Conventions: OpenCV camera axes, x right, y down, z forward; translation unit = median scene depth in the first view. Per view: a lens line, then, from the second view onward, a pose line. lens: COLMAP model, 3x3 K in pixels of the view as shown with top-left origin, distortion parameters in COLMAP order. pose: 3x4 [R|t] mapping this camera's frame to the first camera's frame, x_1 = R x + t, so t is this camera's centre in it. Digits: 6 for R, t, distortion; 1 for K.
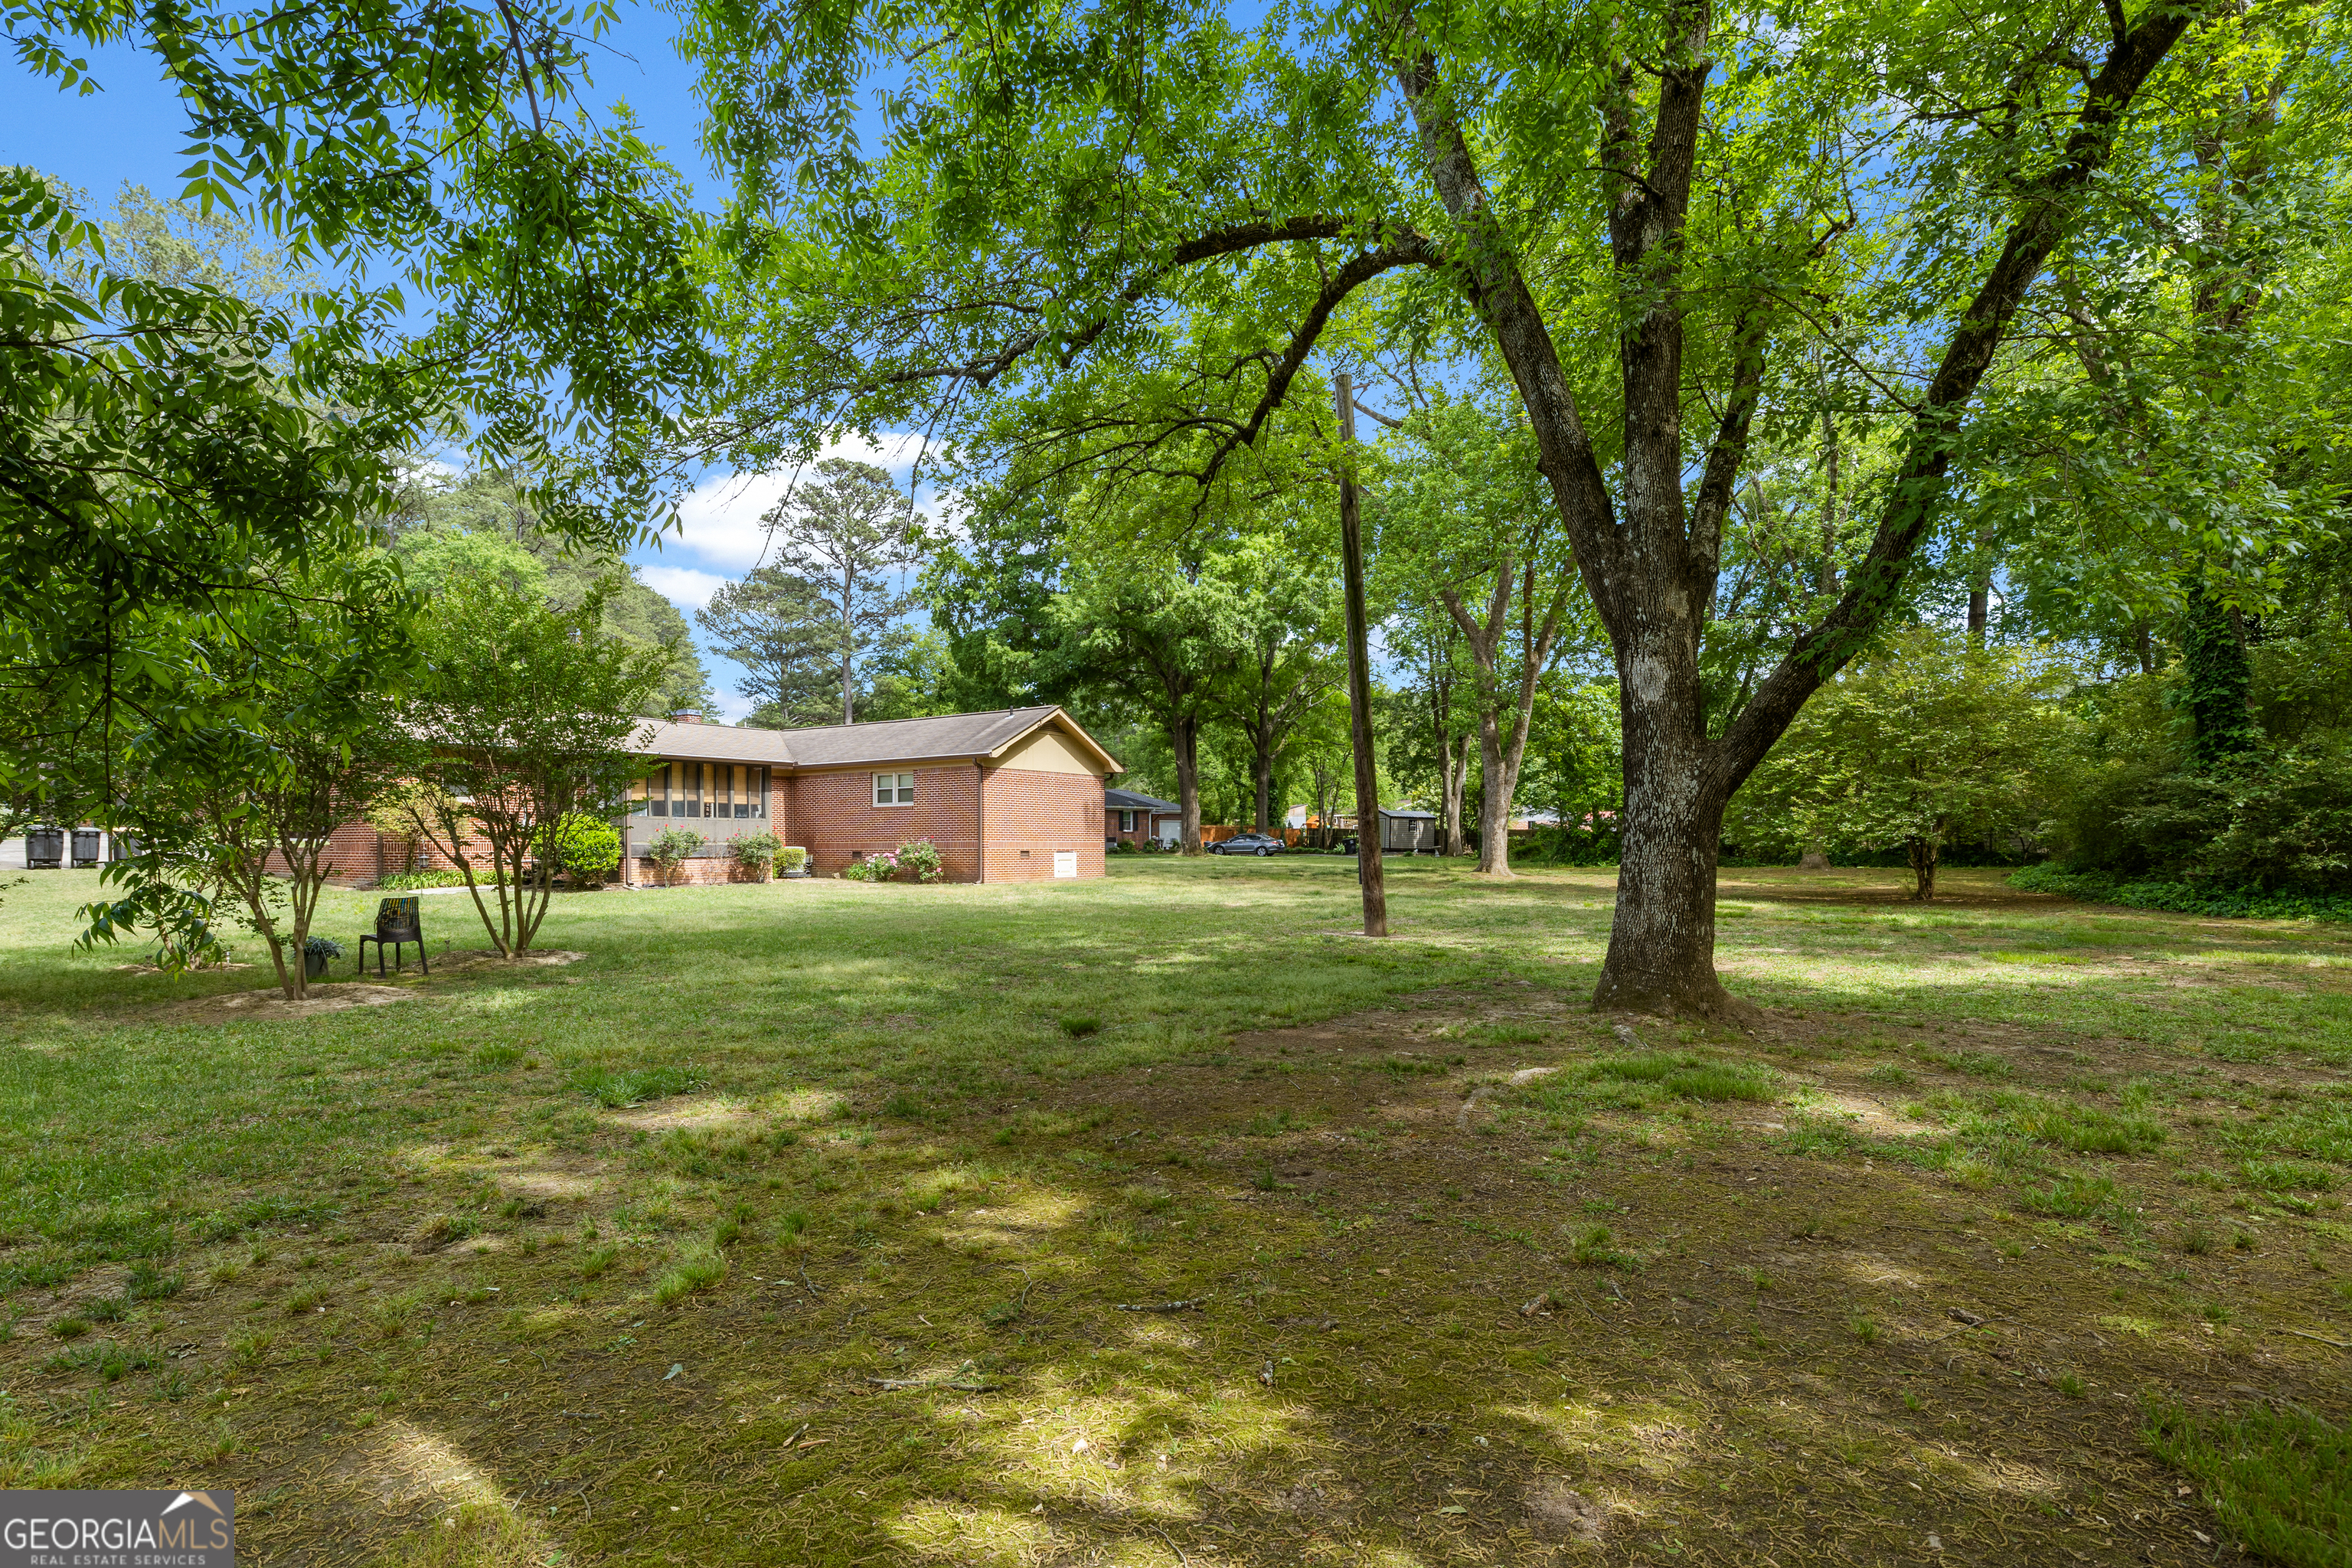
lens RADIAL K [[1199.0, 0, 1176.0], [0, 1199.0, 784.0], [0, 0, 1]] dist [-0.002806, -0.000101]
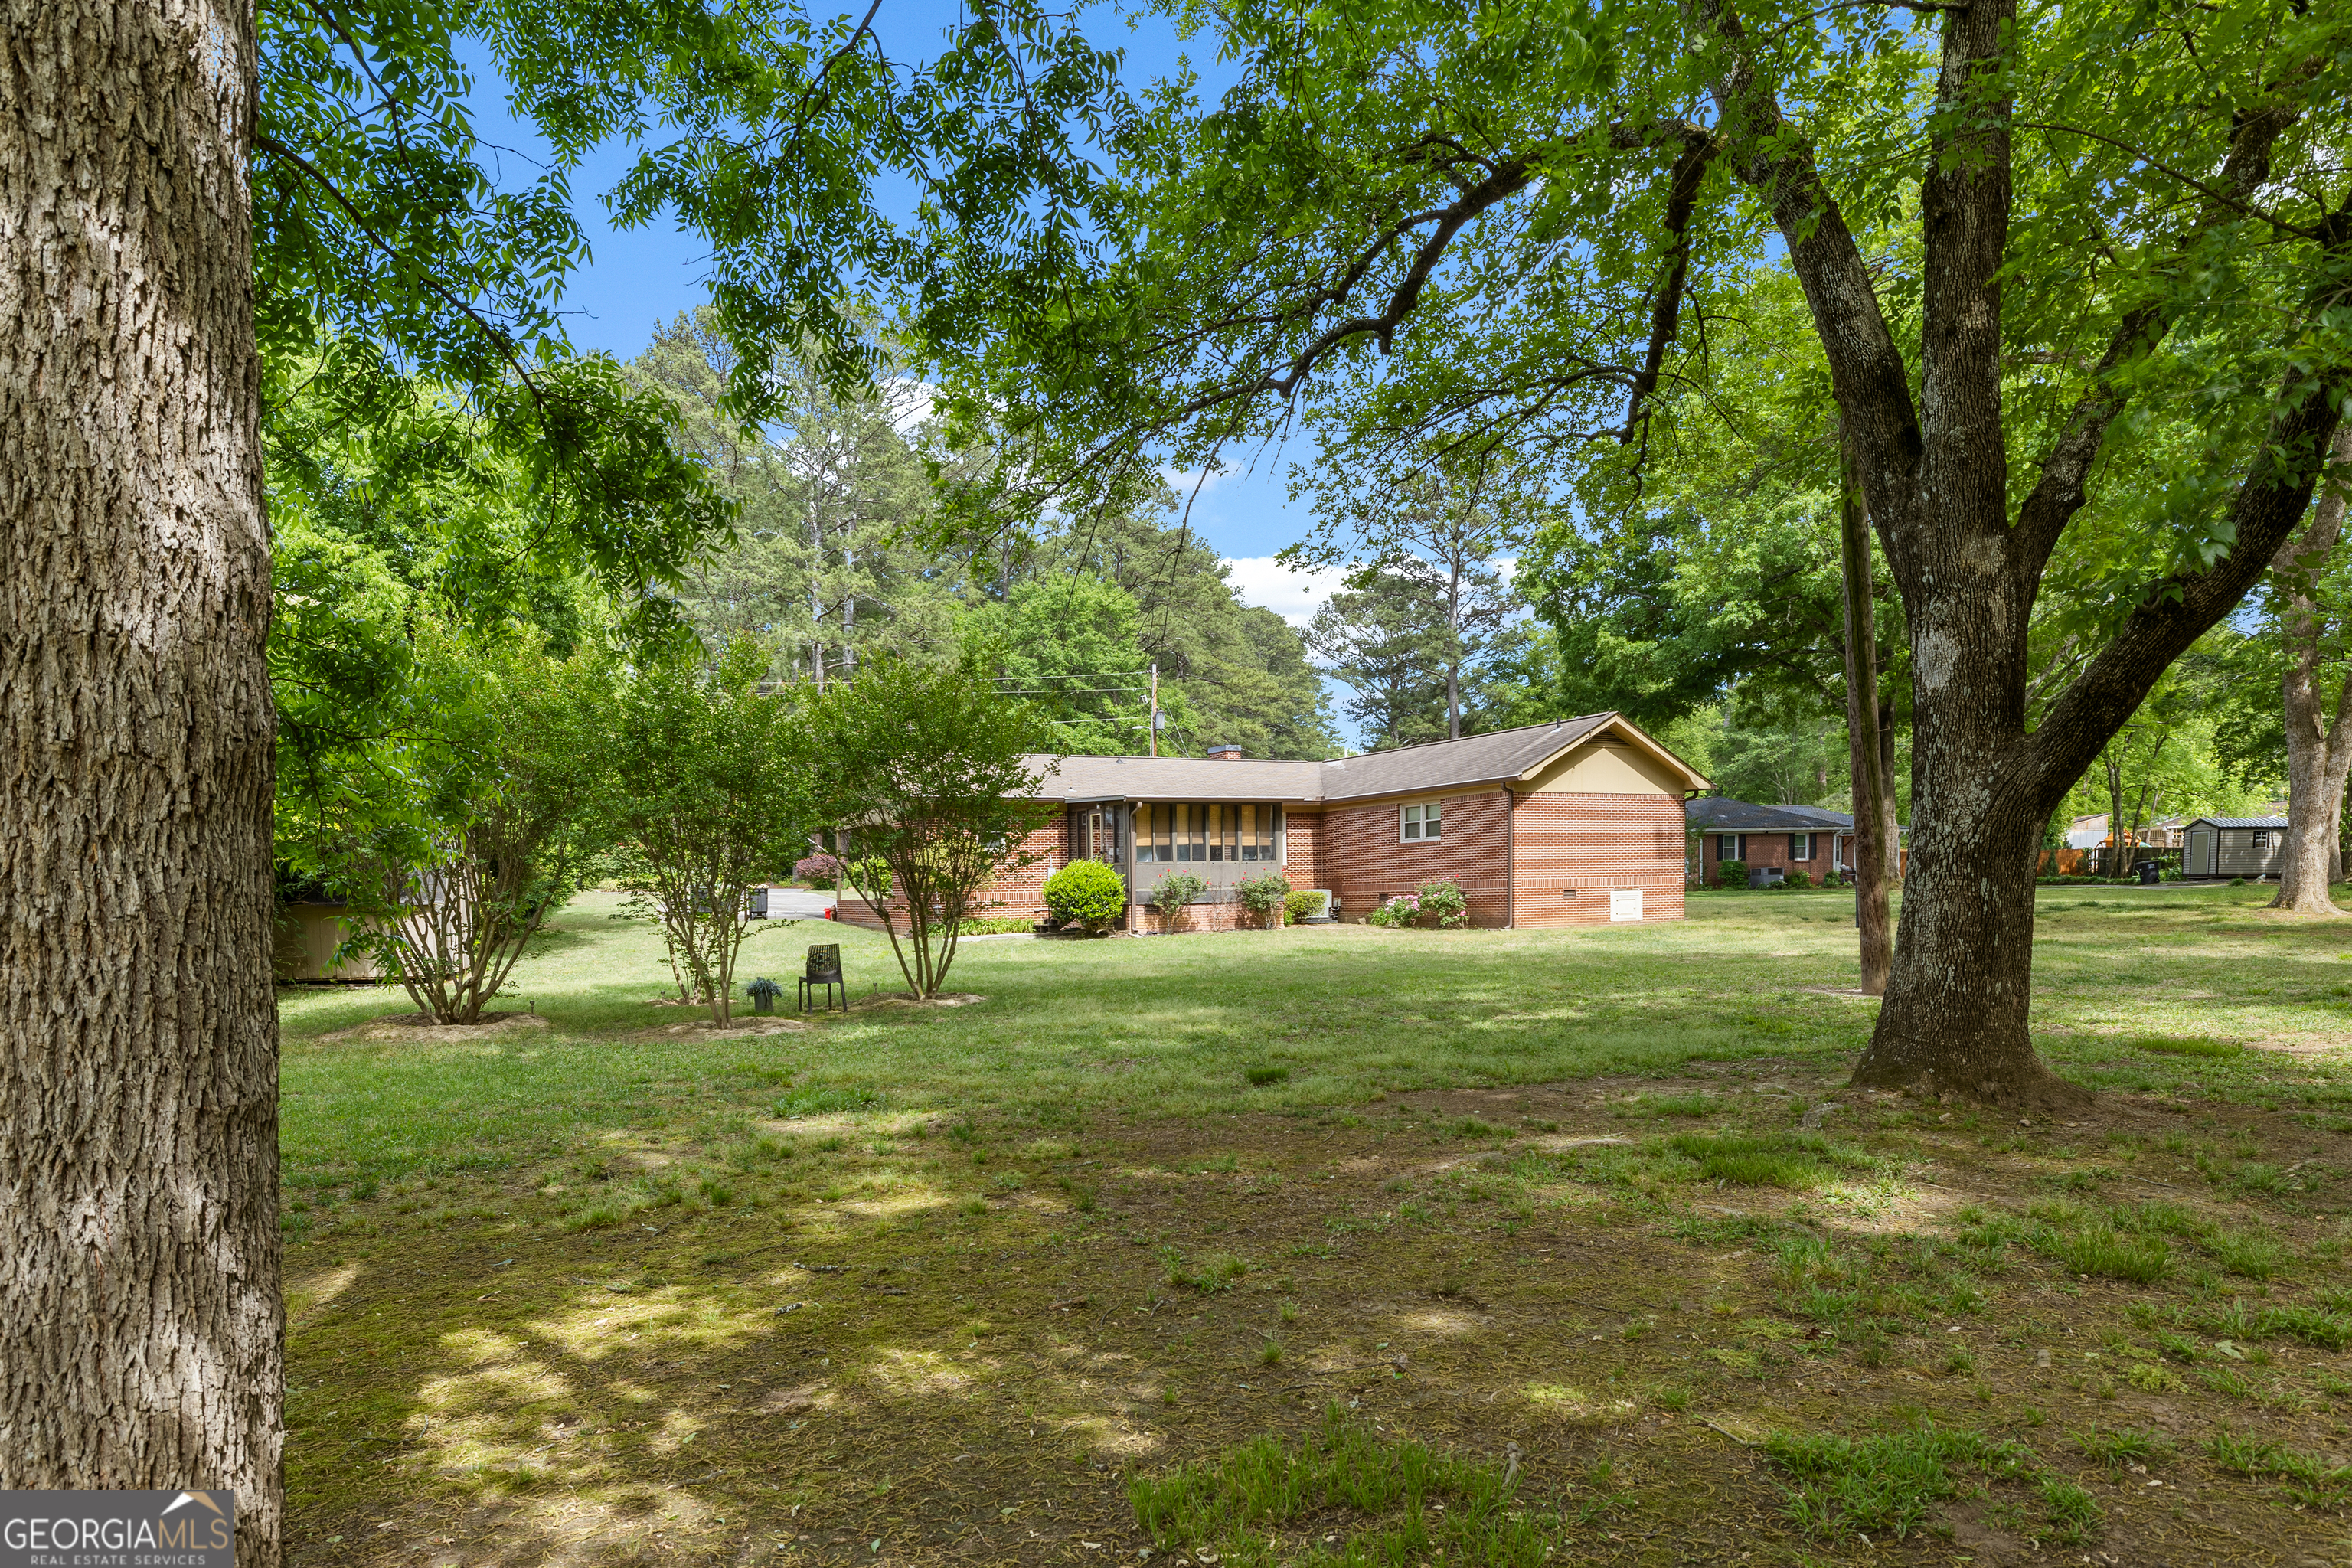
lens RADIAL K [[1443.4, 0, 1176.6], [0, 1443.4, 855.2], [0, 0, 1]] dist [0.010466, 0.001547]
pose [[0.875140, -0.030225, -0.482924, 0.118986], [0.045529, 0.998763, 0.019996, -0.000835], [0.481722, -0.039486, 0.875434, -0.014723]]
